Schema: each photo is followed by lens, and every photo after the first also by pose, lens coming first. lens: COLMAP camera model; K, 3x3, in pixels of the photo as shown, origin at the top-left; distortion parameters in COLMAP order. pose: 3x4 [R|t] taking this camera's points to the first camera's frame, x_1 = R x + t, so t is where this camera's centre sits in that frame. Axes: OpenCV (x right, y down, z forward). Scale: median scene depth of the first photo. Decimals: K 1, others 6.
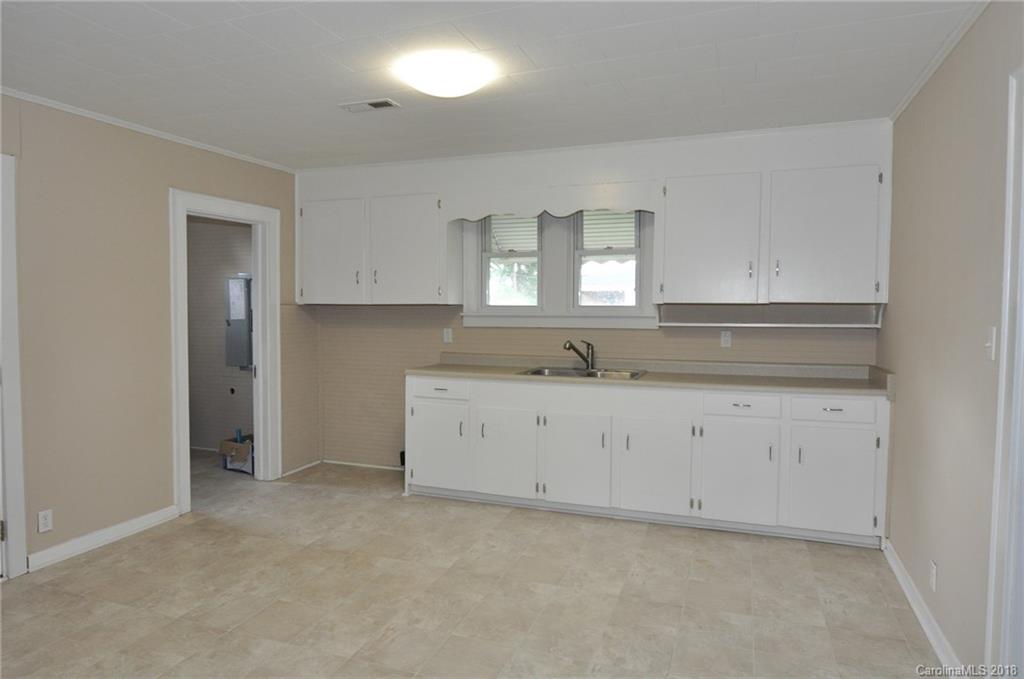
lens RADIAL K [[632.4, 0, 514.2], [0, 632.4, 338.9], [0, 0, 1]] dist [-0.016122, -0.000274]
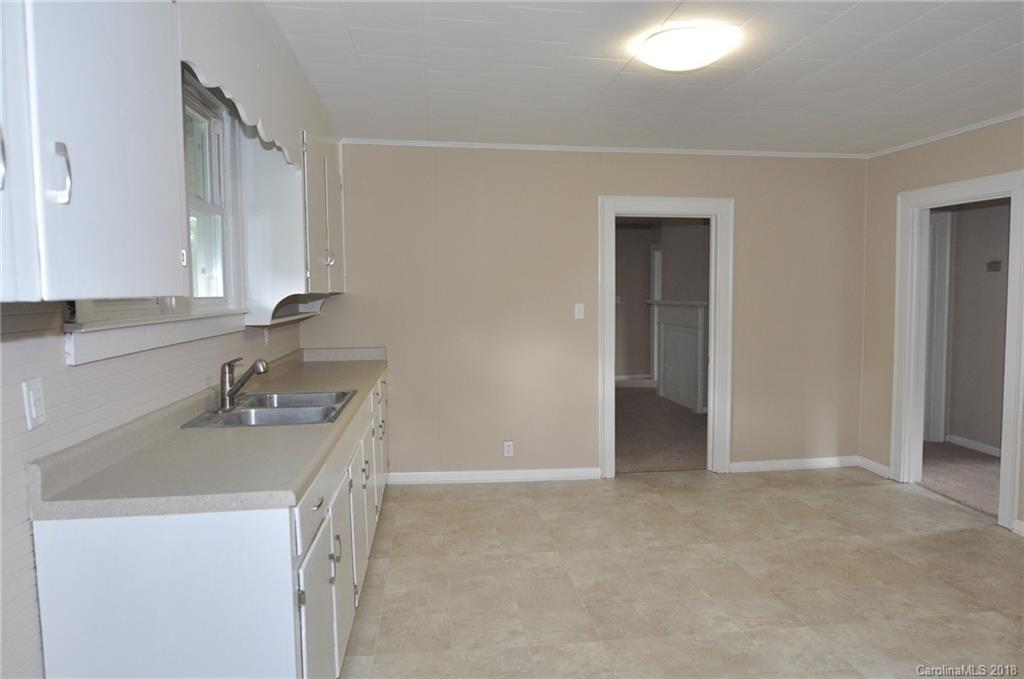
lens RADIAL K [[632.4, 0, 514.2], [0, 632.4, 338.9], [0, 0, 1]] dist [-0.016122, -0.000274]
pose [[-0.462797, -0.064680, 0.884101, -0.570554], [0.047146, 0.994127, 0.097409, -0.064565], [-0.885210, 0.086763, -0.457030, 1.141793]]
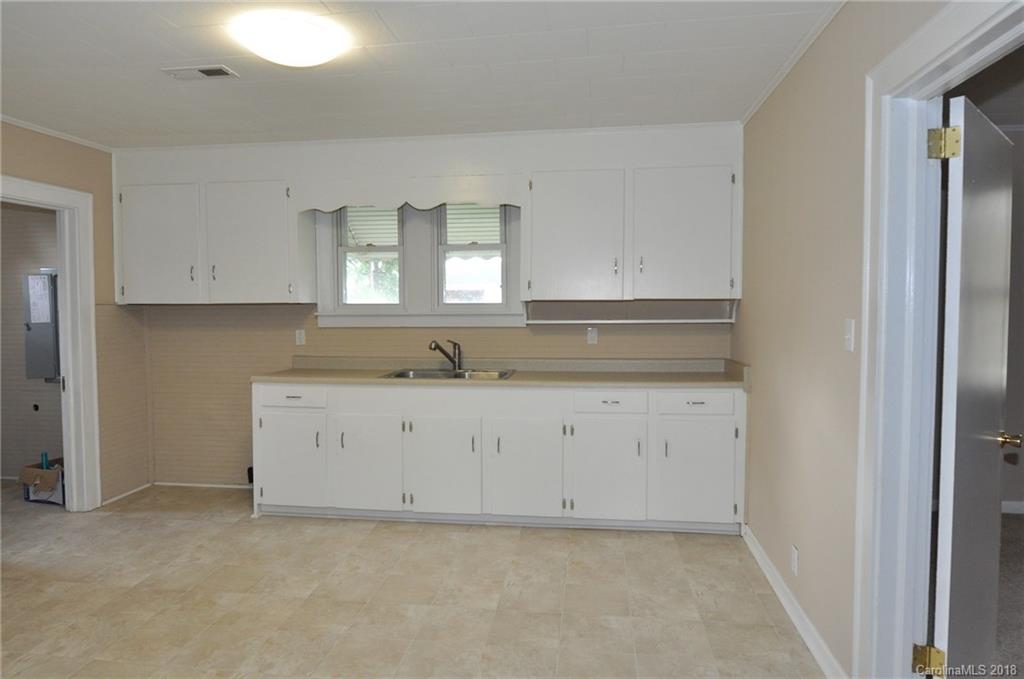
lens RADIAL K [[632.4, 0, 514.2], [0, 632.4, 338.9], [0, 0, 1]] dist [-0.016122, -0.000274]
pose [[0.975440, -0.018531, 0.219486, -0.004883], [0.018320, 0.999828, 0.002997, -0.000245], [-0.219504, 0.001097, 0.975611, 0.053722]]
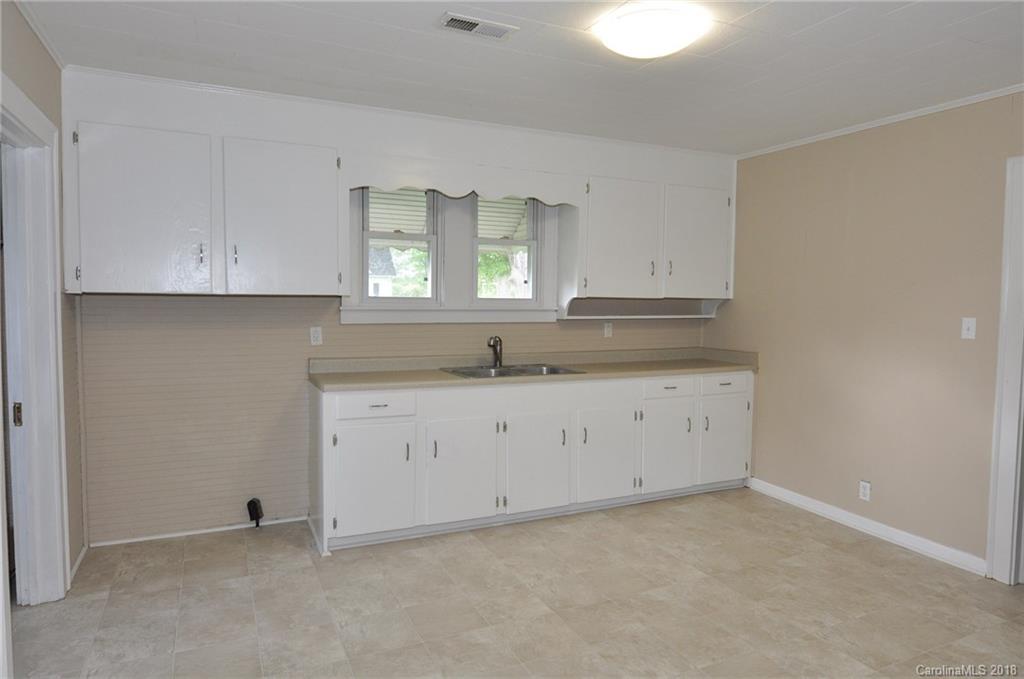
lens RADIAL K [[632.4, 0, 514.2], [0, 632.4, 338.9], [0, 0, 1]] dist [-0.016122, -0.000274]
pose [[0.702024, -0.040347, 0.711010, -0.586576], [0.026295, 0.999182, 0.030737, -0.023435], [-0.711668, -0.002882, 0.702510, 0.361217]]
